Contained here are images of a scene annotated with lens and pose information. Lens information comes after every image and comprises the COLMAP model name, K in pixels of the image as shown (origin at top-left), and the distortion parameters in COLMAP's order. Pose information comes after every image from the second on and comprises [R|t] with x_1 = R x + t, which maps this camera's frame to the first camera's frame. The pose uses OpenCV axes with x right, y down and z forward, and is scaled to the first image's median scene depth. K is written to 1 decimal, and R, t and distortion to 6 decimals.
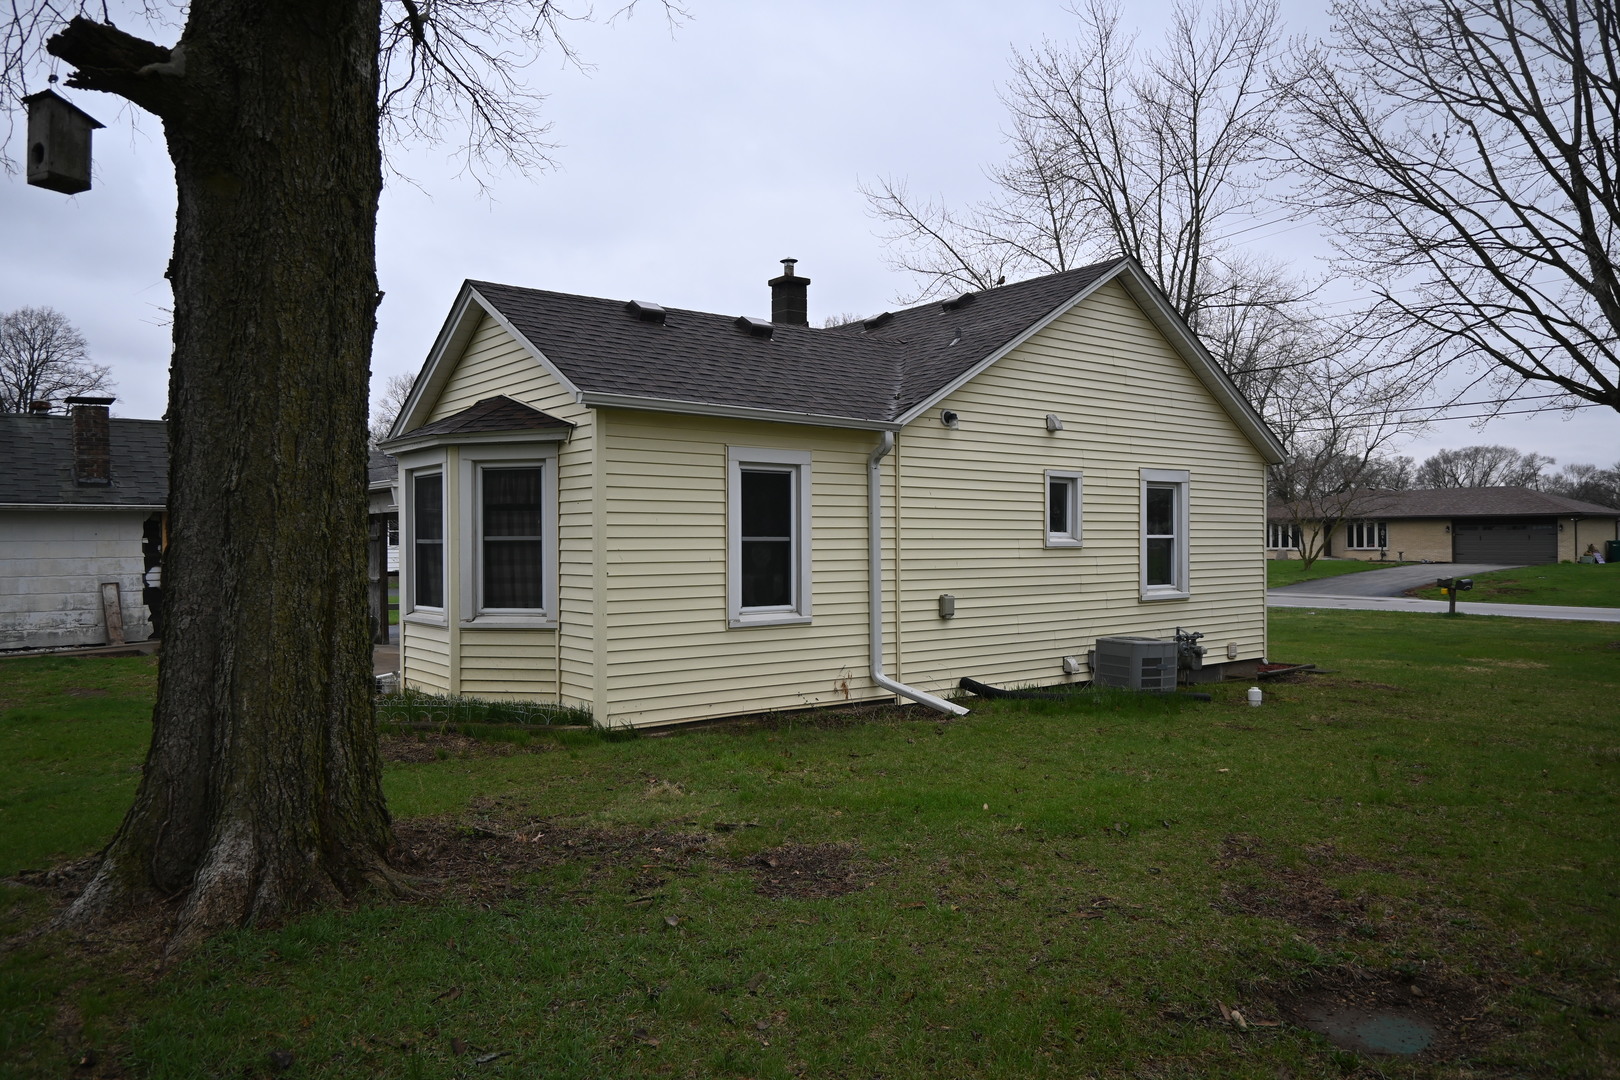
lens RADIAL K [[1106.4, 0, 815.3], [0, 1106.4, 536.3], [0, 0, 1]] dist [-0.001249, 0.000498]
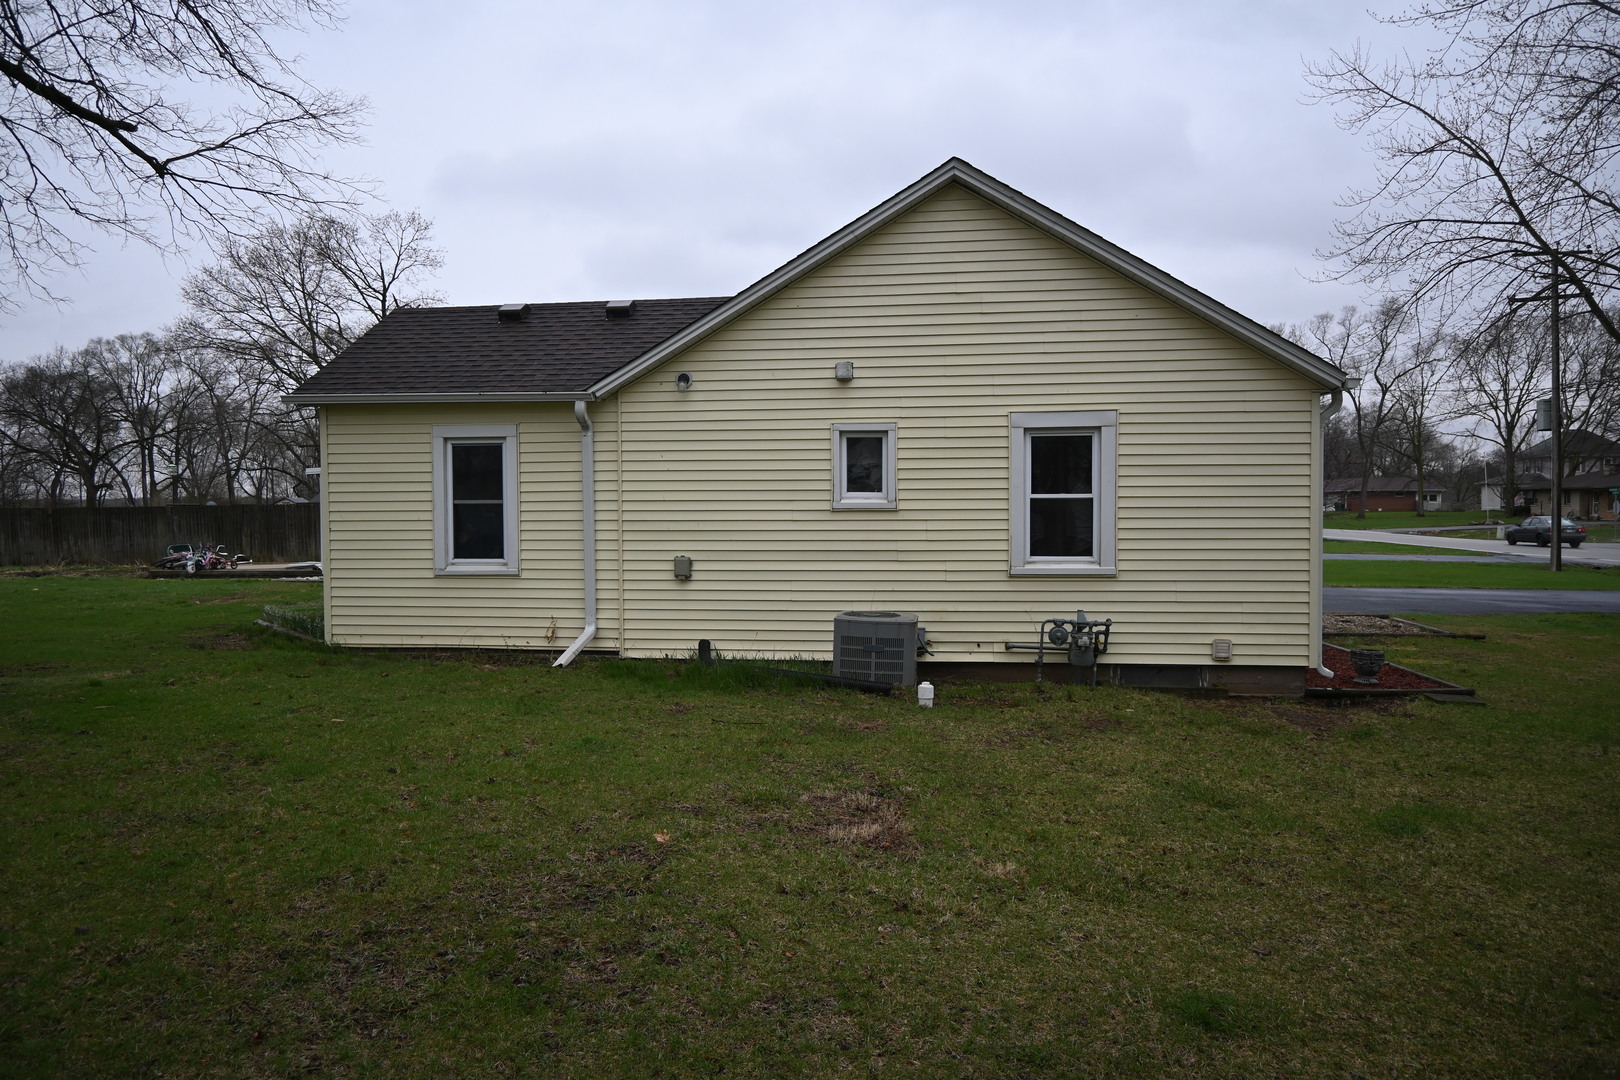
lens RADIAL K [[1106.4, 0, 815.3], [0, 1106.4, 536.3], [0, 0, 1]] dist [-0.001249, 0.000498]
pose [[0.697605, 0.020495, -0.716190, 0.907866], [0.006967, 0.999350, 0.035384, -0.000187], [0.716449, -0.029674, 0.697008, 0.375920]]
